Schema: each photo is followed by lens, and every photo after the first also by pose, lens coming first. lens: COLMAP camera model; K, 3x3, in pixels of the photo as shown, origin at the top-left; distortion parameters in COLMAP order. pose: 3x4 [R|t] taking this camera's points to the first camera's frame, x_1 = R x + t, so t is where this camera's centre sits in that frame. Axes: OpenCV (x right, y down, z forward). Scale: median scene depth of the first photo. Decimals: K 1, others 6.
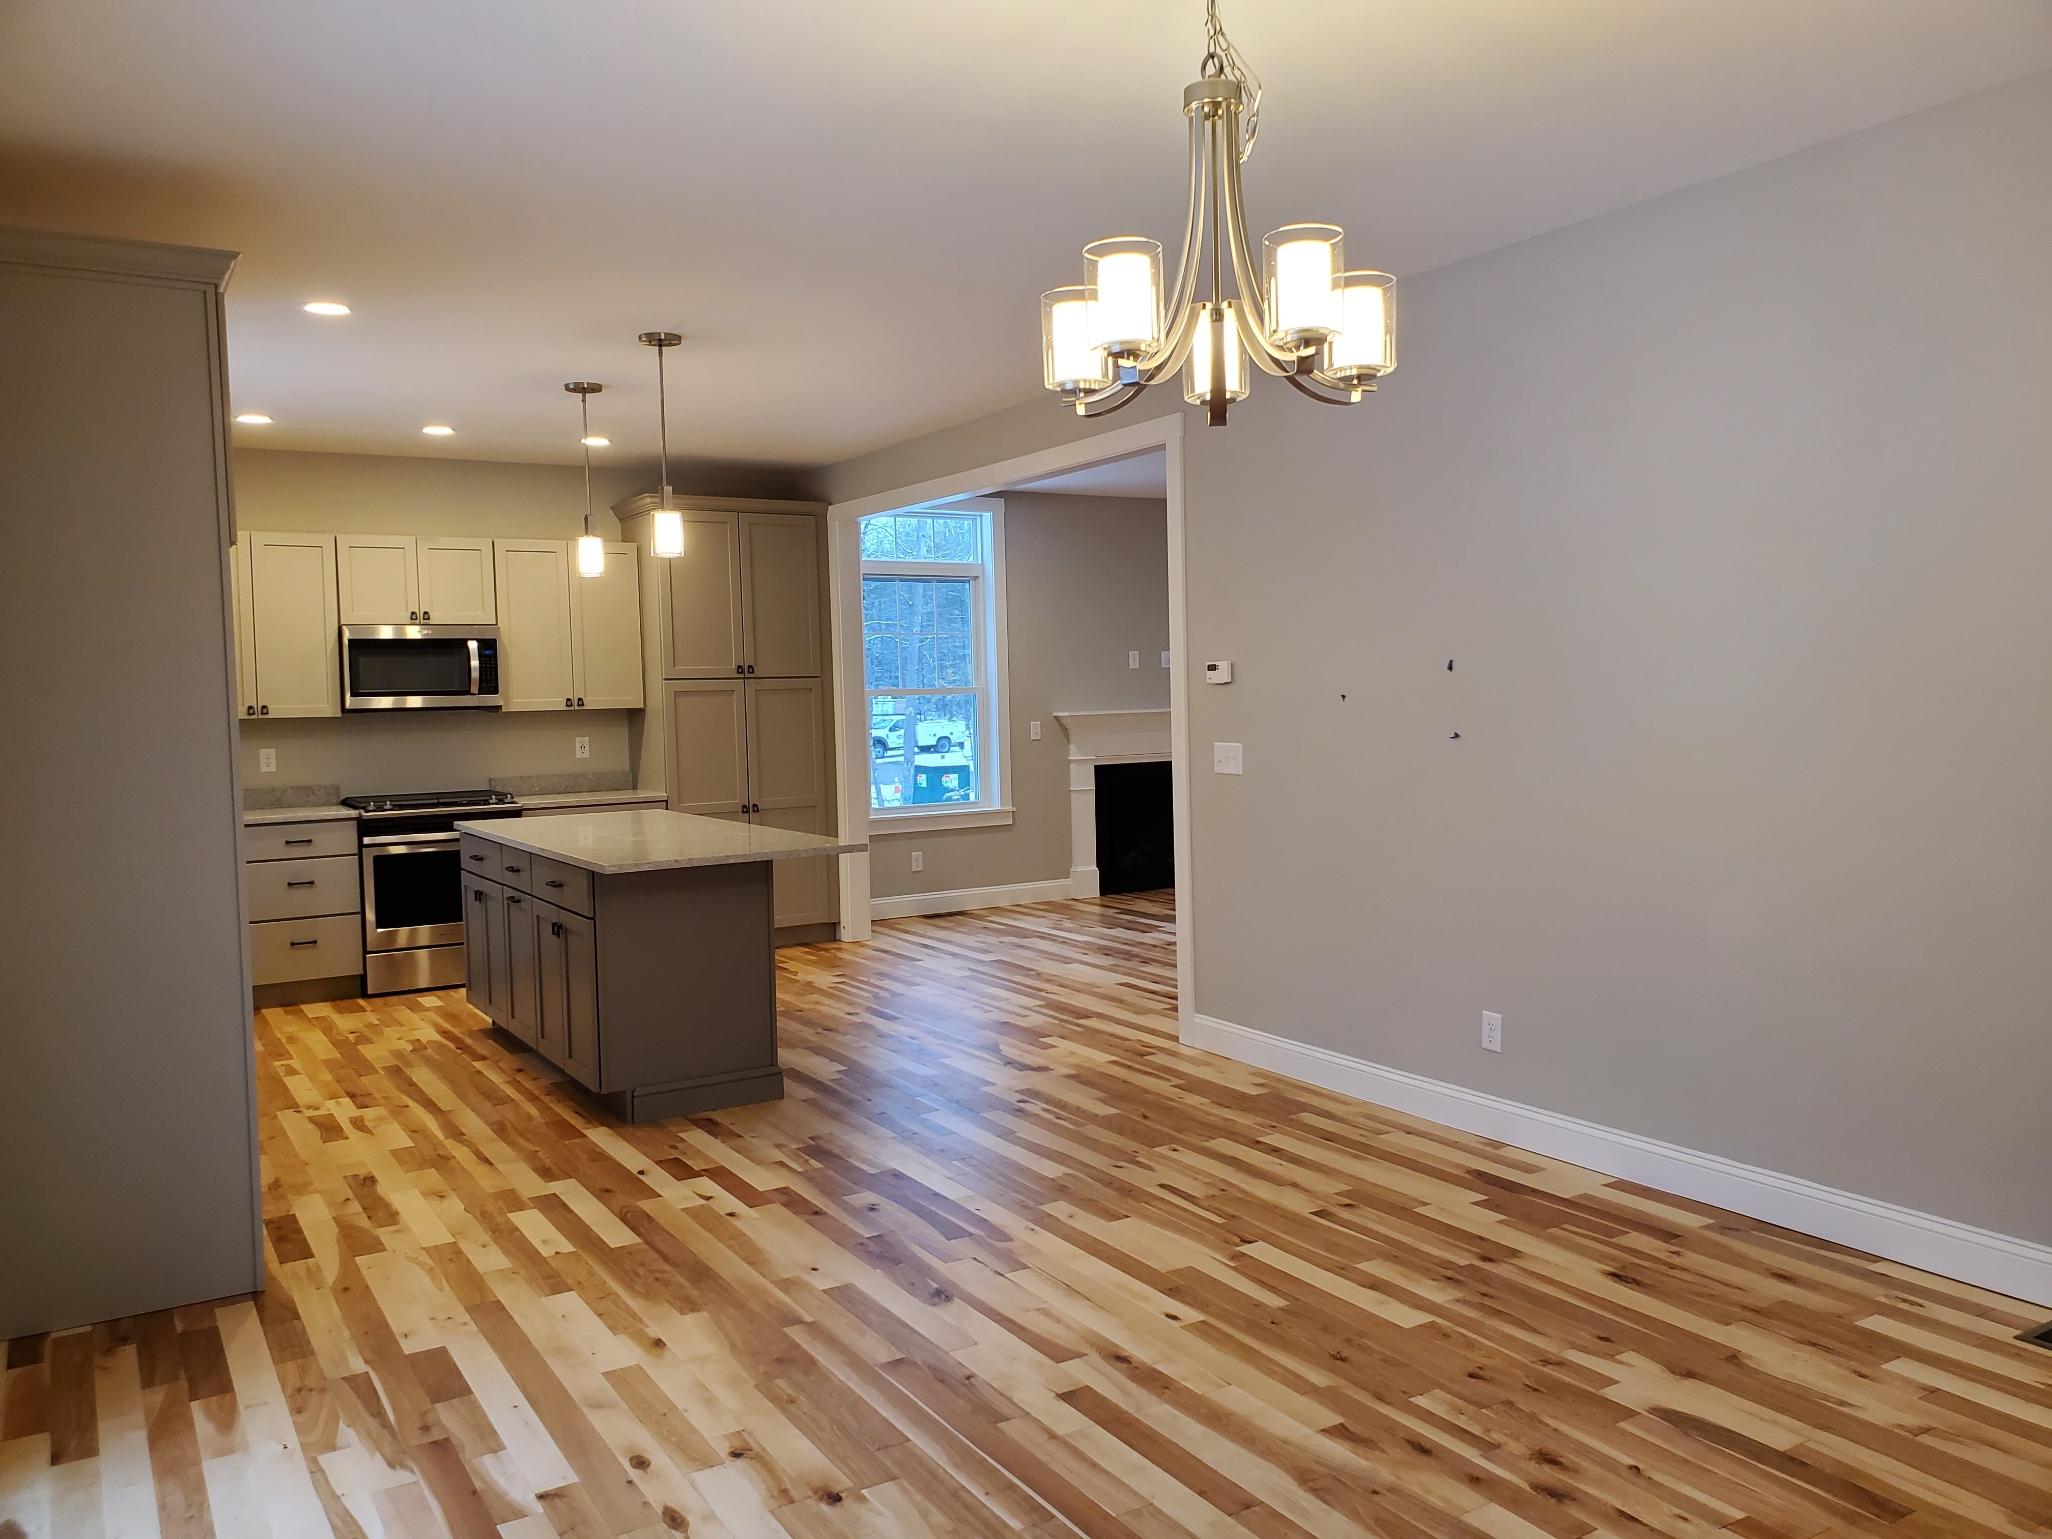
lens RADIAL K [[1596.0, 0, 1026.0], [0, 1596.0, 769.5], [0, 0, 1]] dist [0.080050, -0.118762]
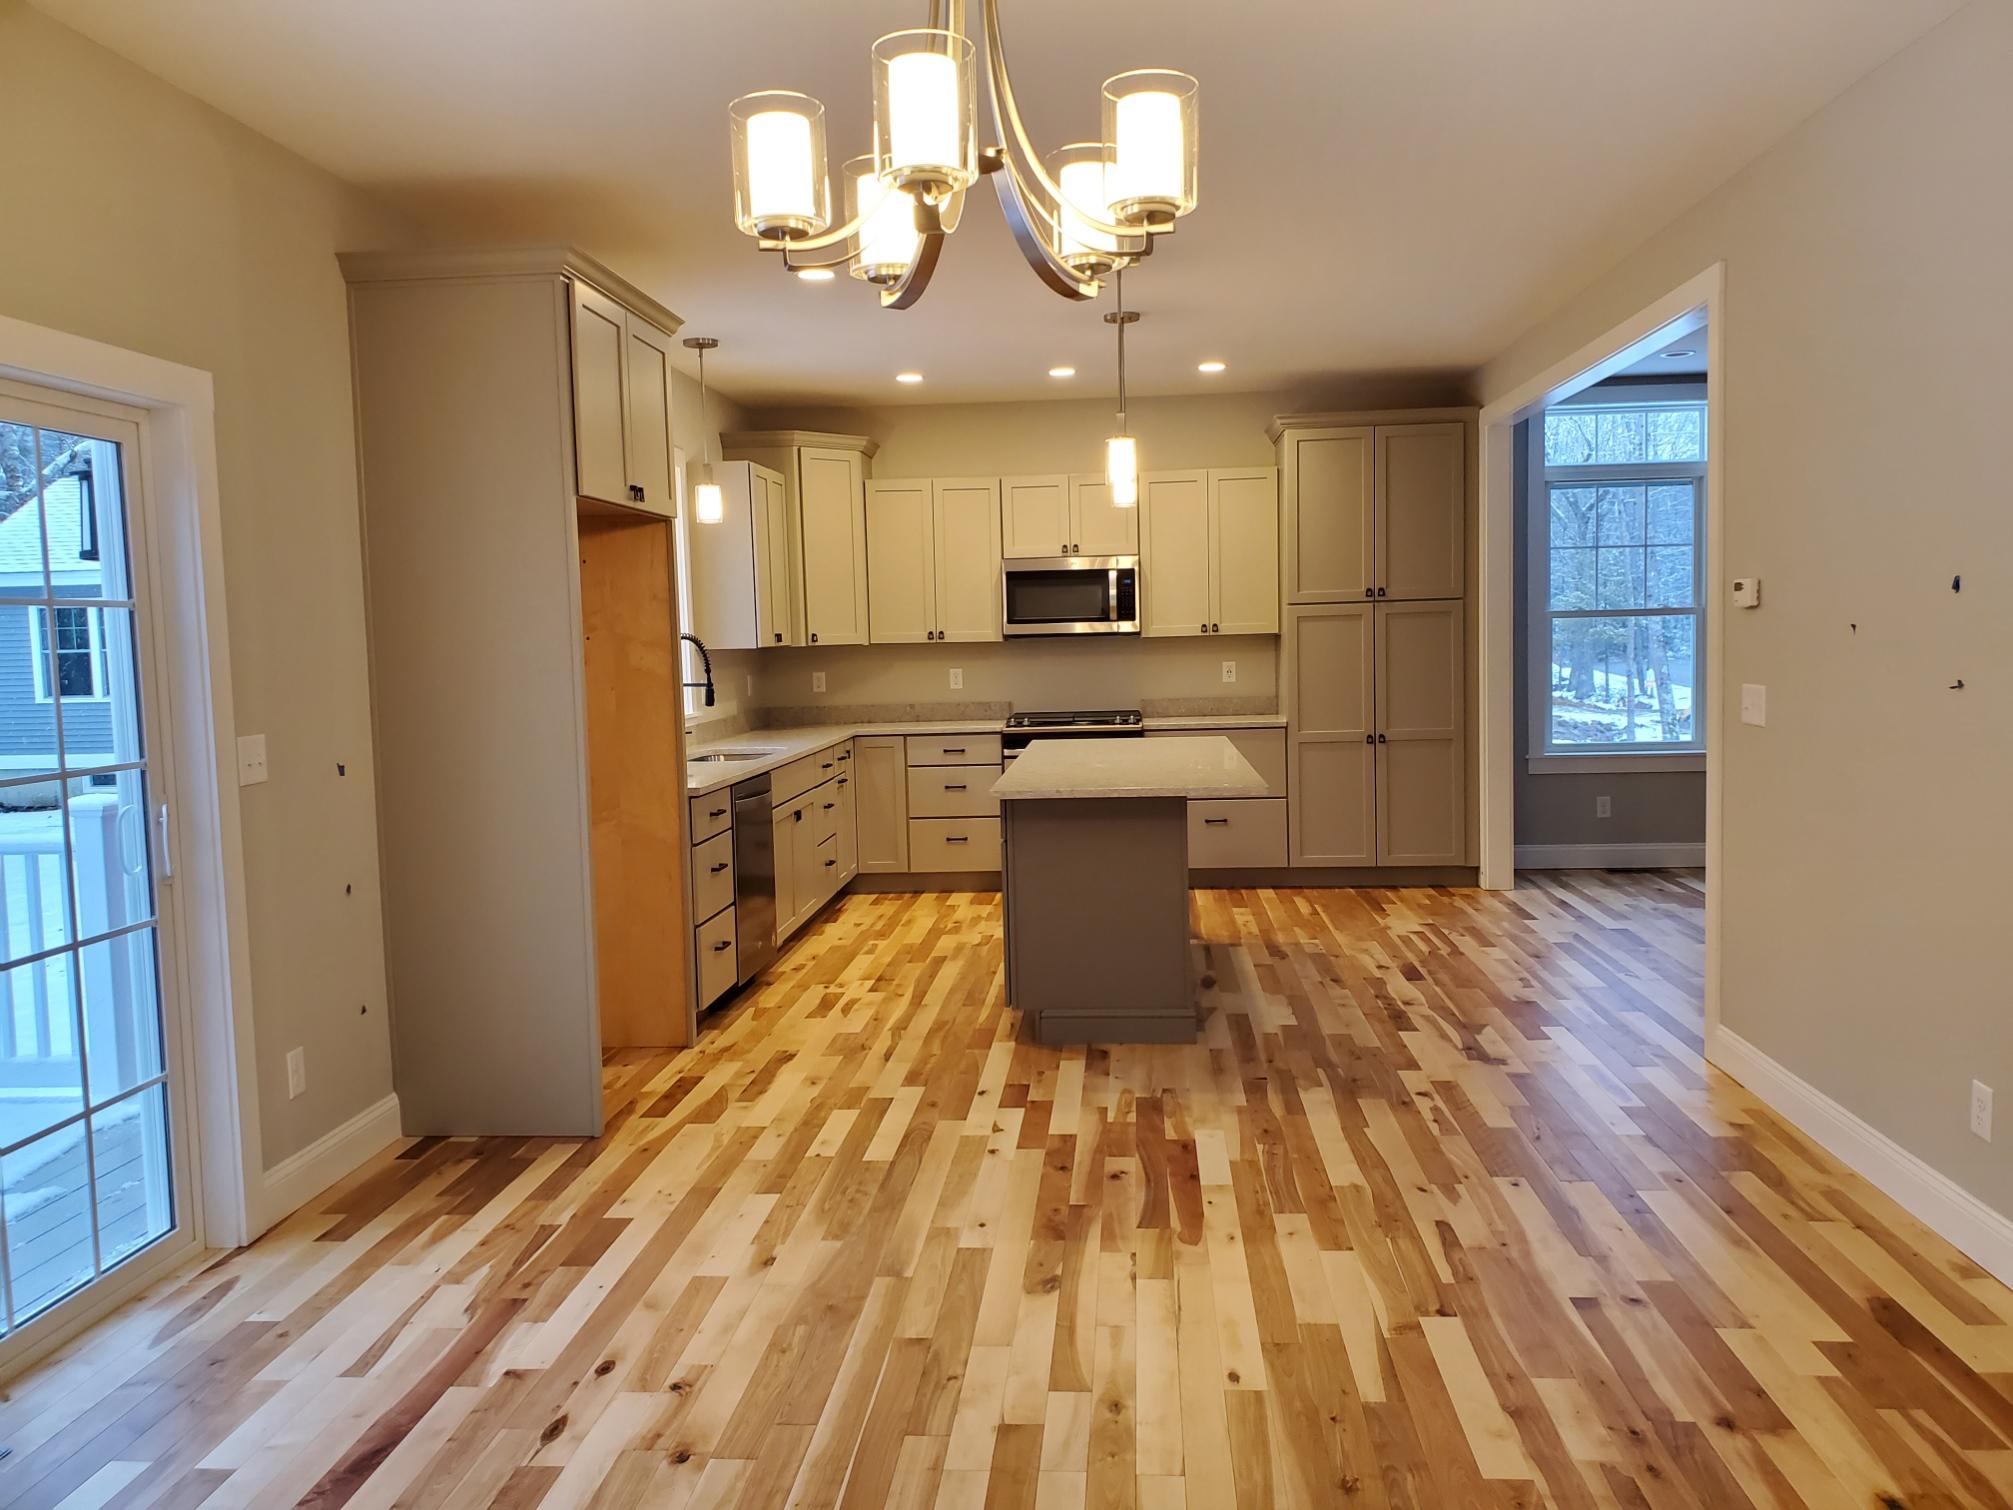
lens RADIAL K [[1543.2, 0, 1006.5], [0, 1543.2, 755.0], [0, 0, 1]] dist [0.071817, -0.122975]
pose [[0.809738, 0.049100, -0.584734, 0.277535], [-0.022513, 0.998359, 0.052656, -0.013895], [0.586360, -0.029473, 0.809514, 0.175580]]
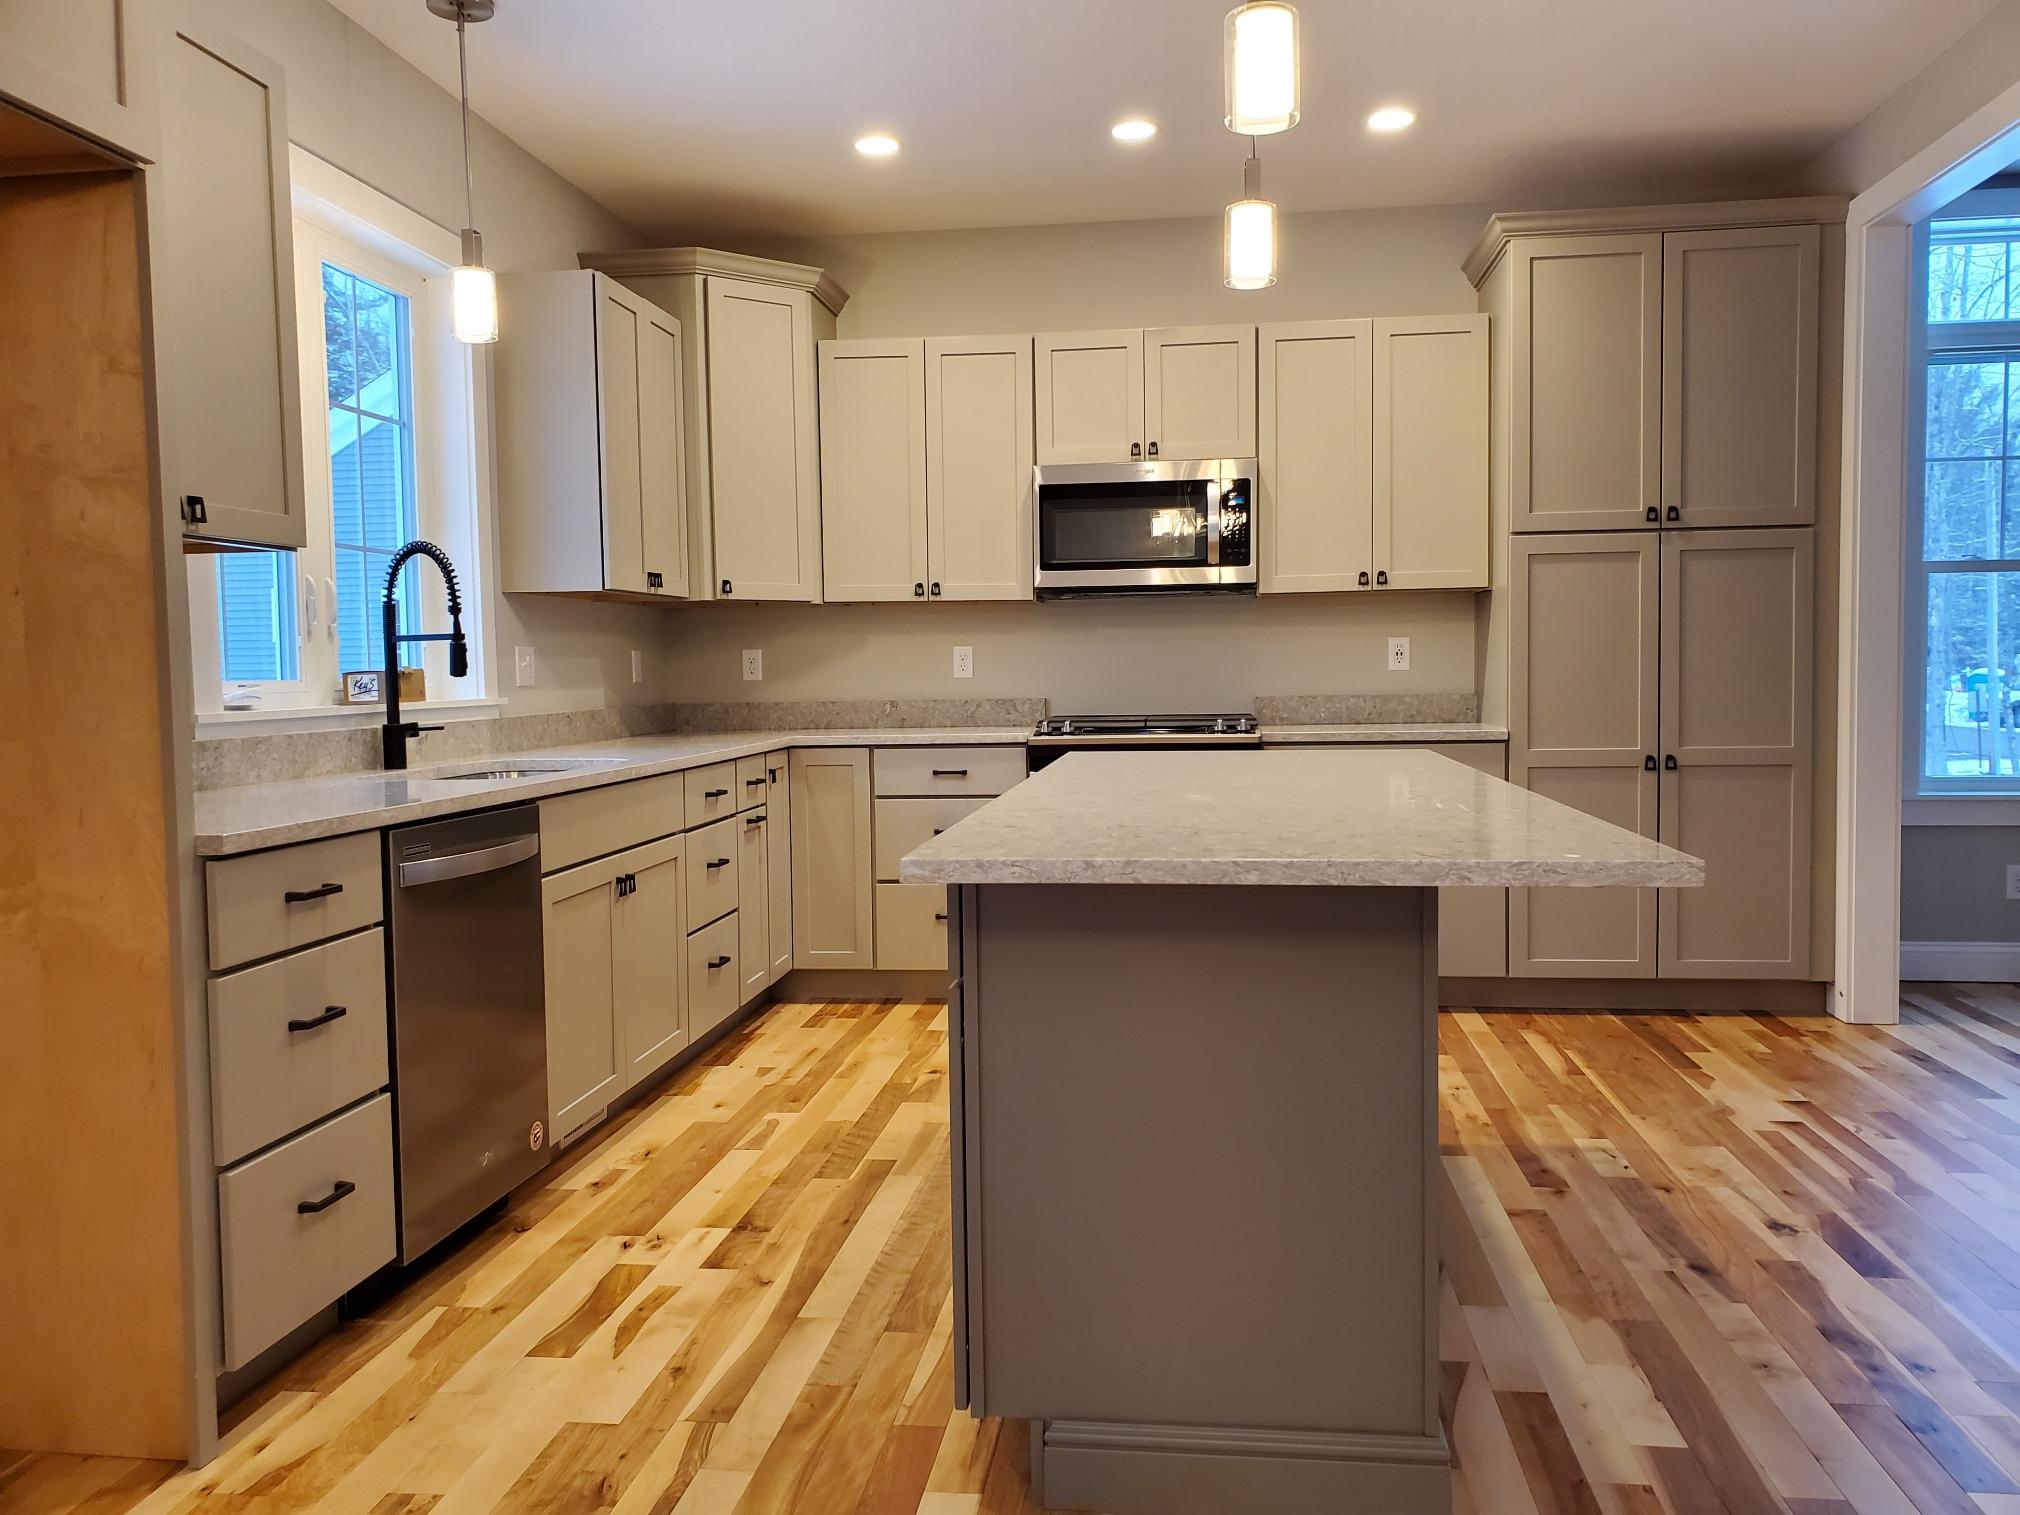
lens RADIAL K [[1541.5, 0, 1010.0], [0, 1541.5, 757.5], [0, 0, 1]] dist [0.000658, -0.000376]
pose [[0.780489, 0.047305, -0.623377, -0.019001], [-0.035143, 0.998876, 0.031799, 0.019819], [0.624181, -0.002911, 0.781274, 0.630851]]
